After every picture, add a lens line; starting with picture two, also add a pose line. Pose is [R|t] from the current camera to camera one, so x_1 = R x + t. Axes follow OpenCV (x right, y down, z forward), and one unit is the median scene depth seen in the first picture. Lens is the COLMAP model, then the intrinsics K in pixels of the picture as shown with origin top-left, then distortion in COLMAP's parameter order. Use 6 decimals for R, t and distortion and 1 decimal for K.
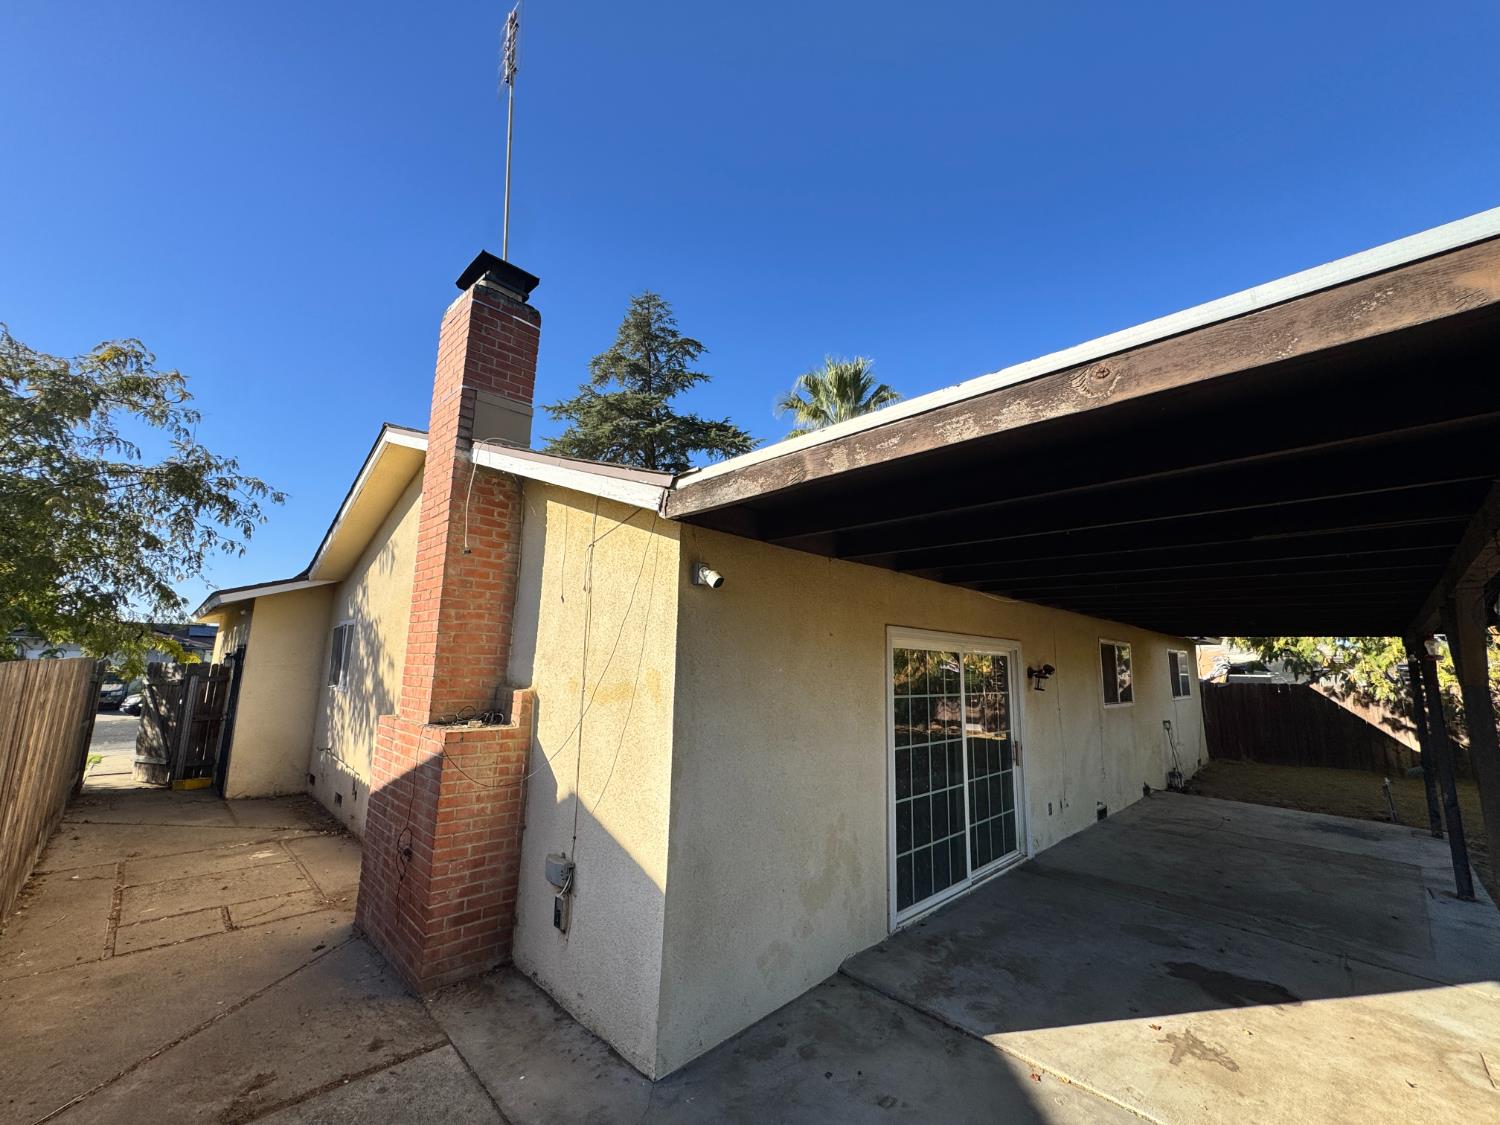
lens RADIAL K [[598.8, 0, 750.0], [0, 598.8, 562.5], [0, 0, 1]] dist [-0.003614, -0.000180]
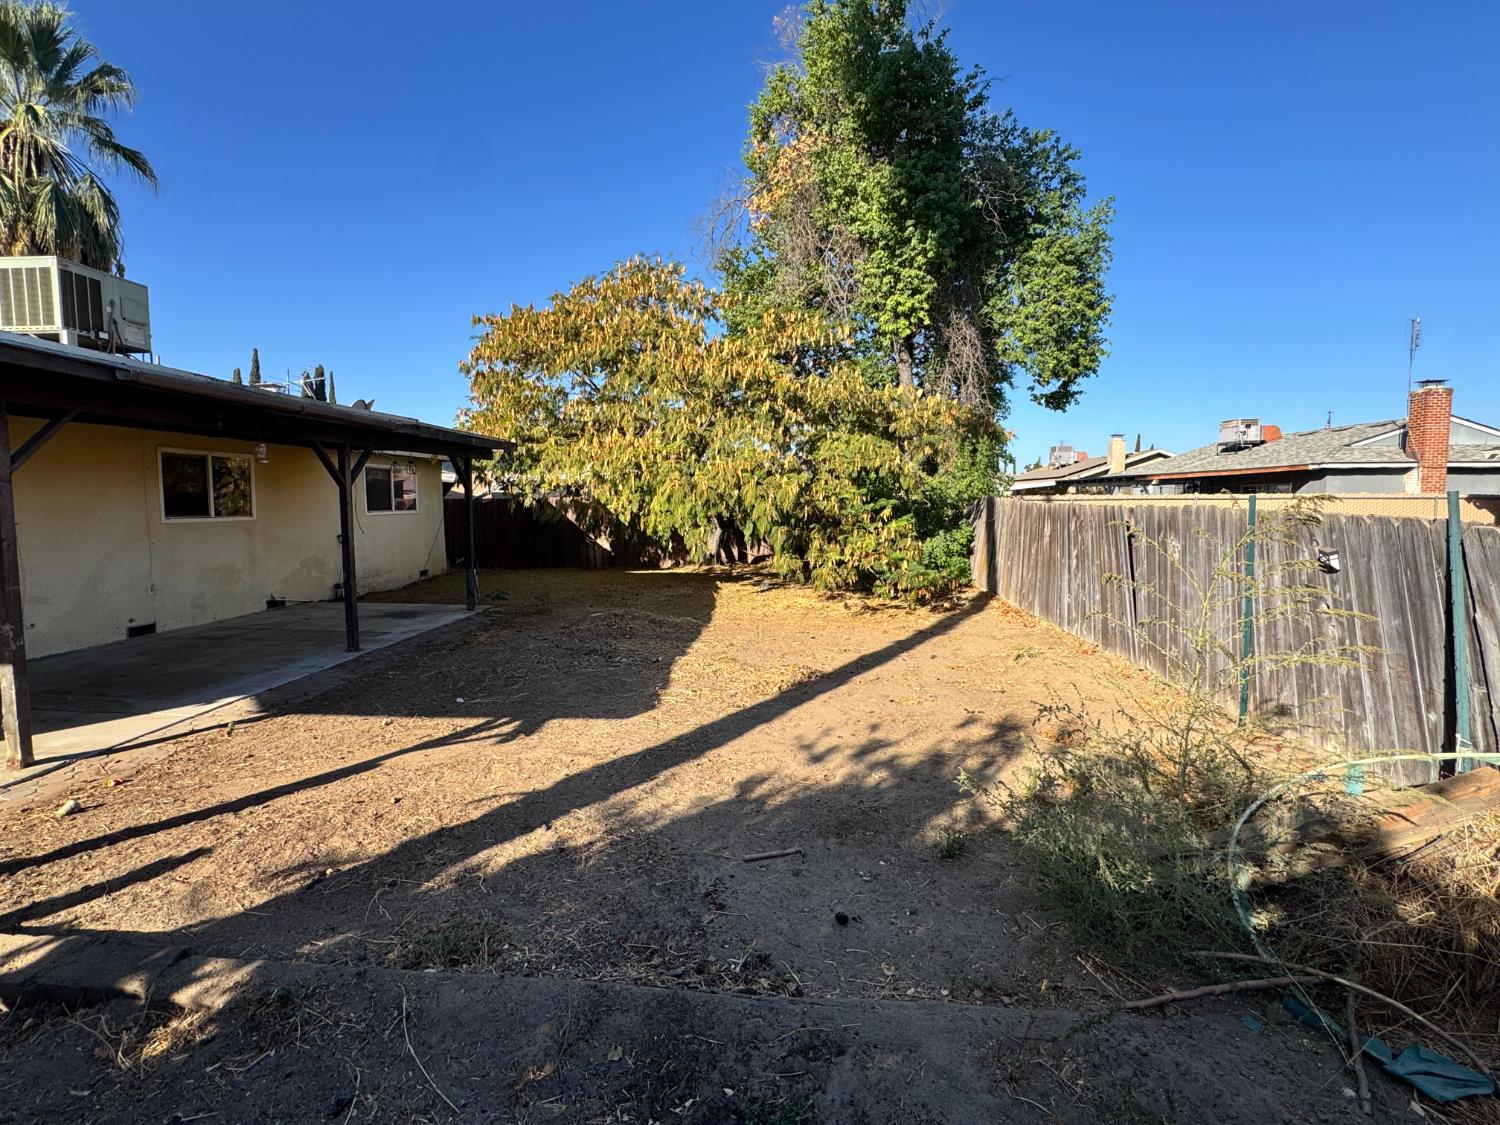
lens RADIAL K [[712.4, 0, 746.6], [0, 712.4, 560.8], [0, 0, 1]] dist [0.000905, -0.001069]
pose [[0.750054, -0.080736, 0.656430, 0.461583], [-0.094016, 0.969426, 0.226657, -0.028619], [-0.654660, -0.231720, 0.719532, -0.340588]]
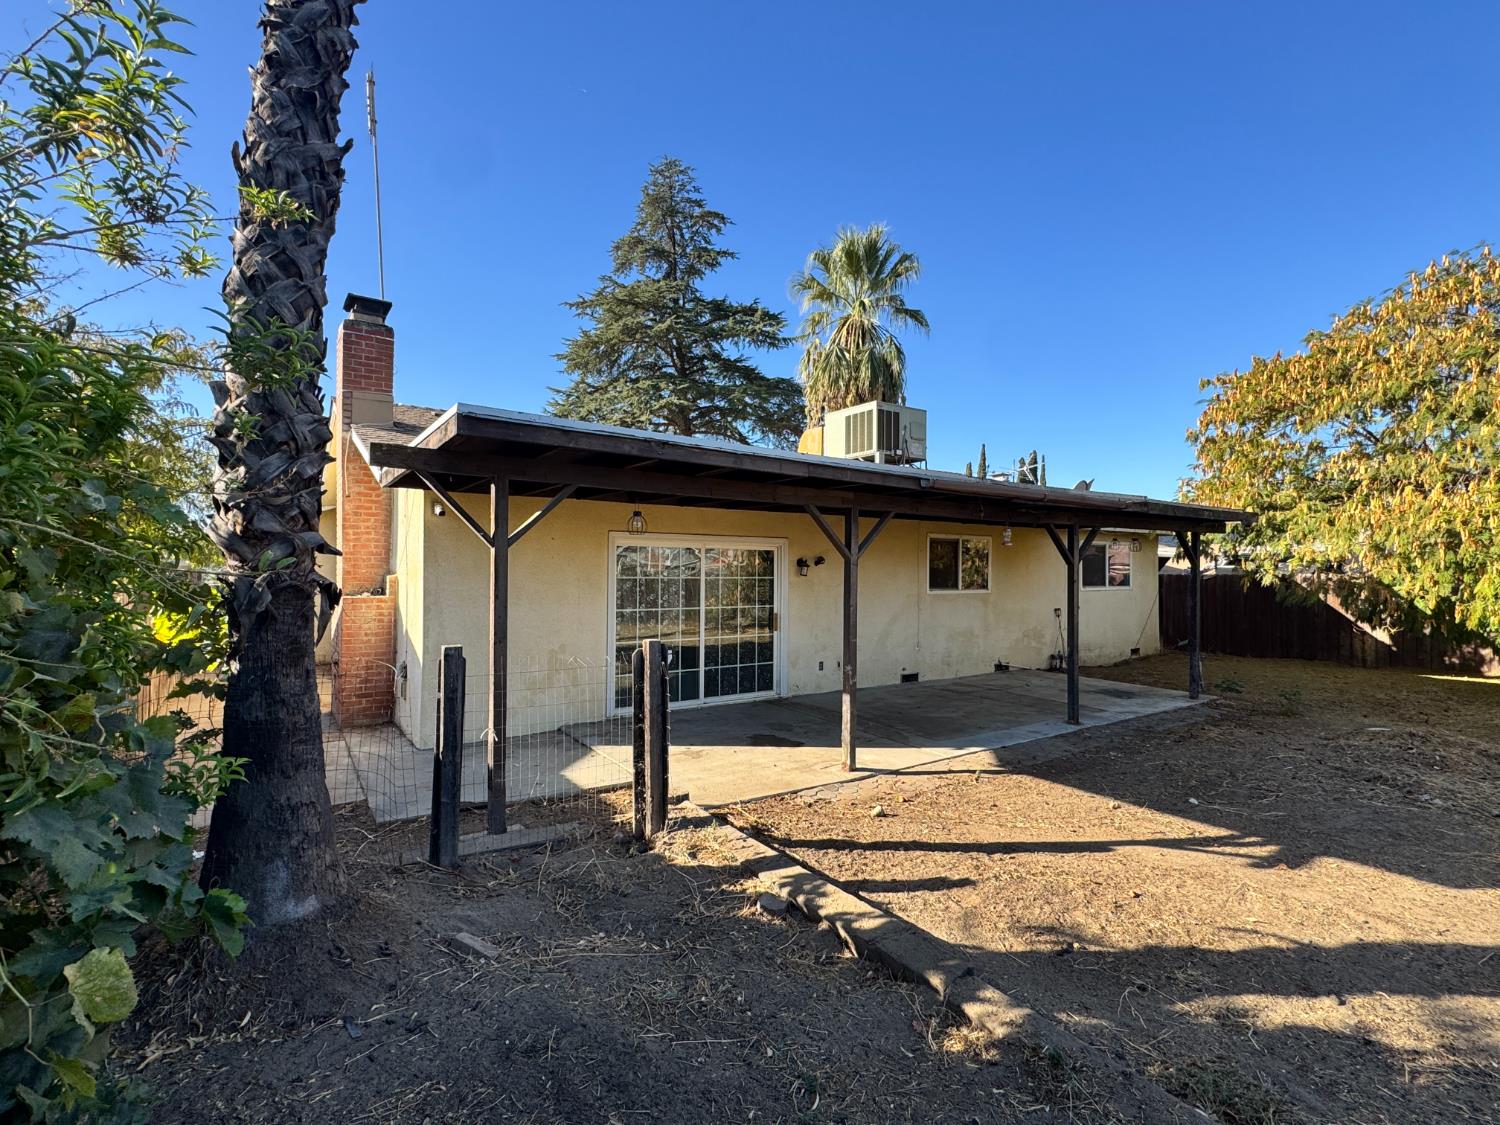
lens RADIAL K [[712.4, 0, 746.6], [0, 712.4, 560.8], [0, 0, 1]] dist [0.000905, -0.001069]
pose [[0.982095, -0.020551, -0.187261, 0.433357], [0.049030, 0.987658, 0.148751, -0.035029], [0.181893, -0.155269, 0.970982, -0.338519]]
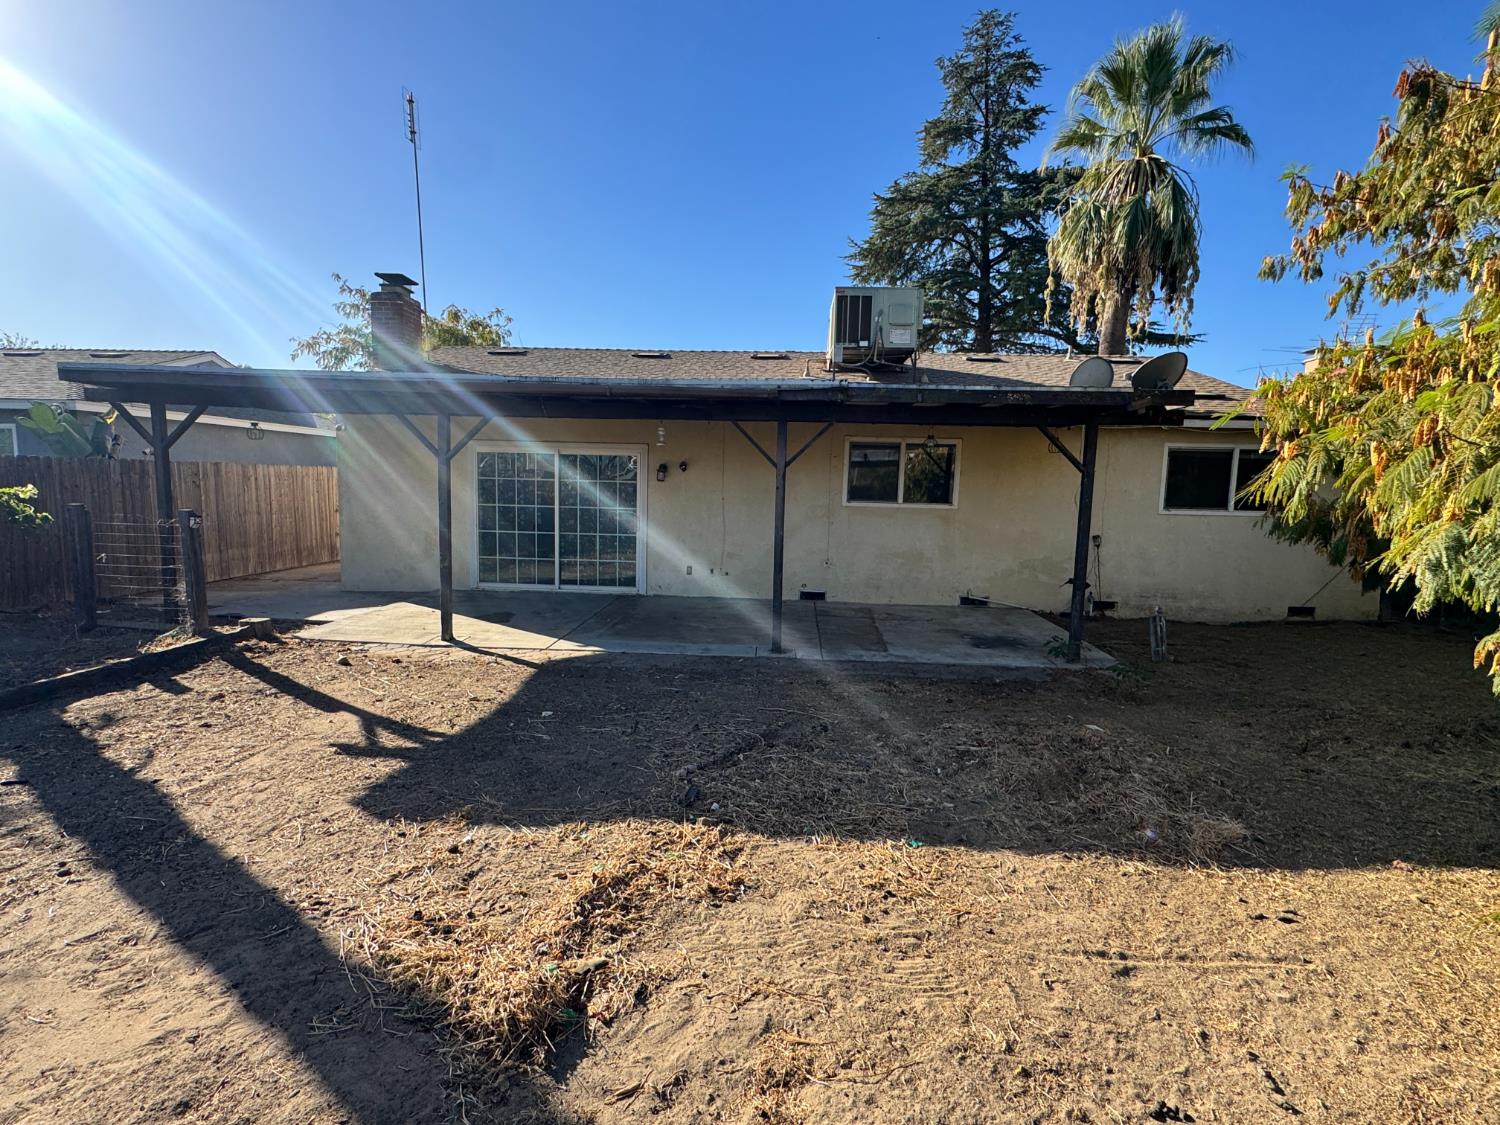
lens RADIAL K [[712.4, 0, 746.6], [0, 712.4, 560.8], [0, 0, 1]] dist [0.000905, -0.001069]
pose [[0.662381, 0.076490, -0.745252, 1.198821], [0.117774, 0.971773, 0.204416, 0.056510], [0.739852, -0.223173, 0.634675, 0.062939]]
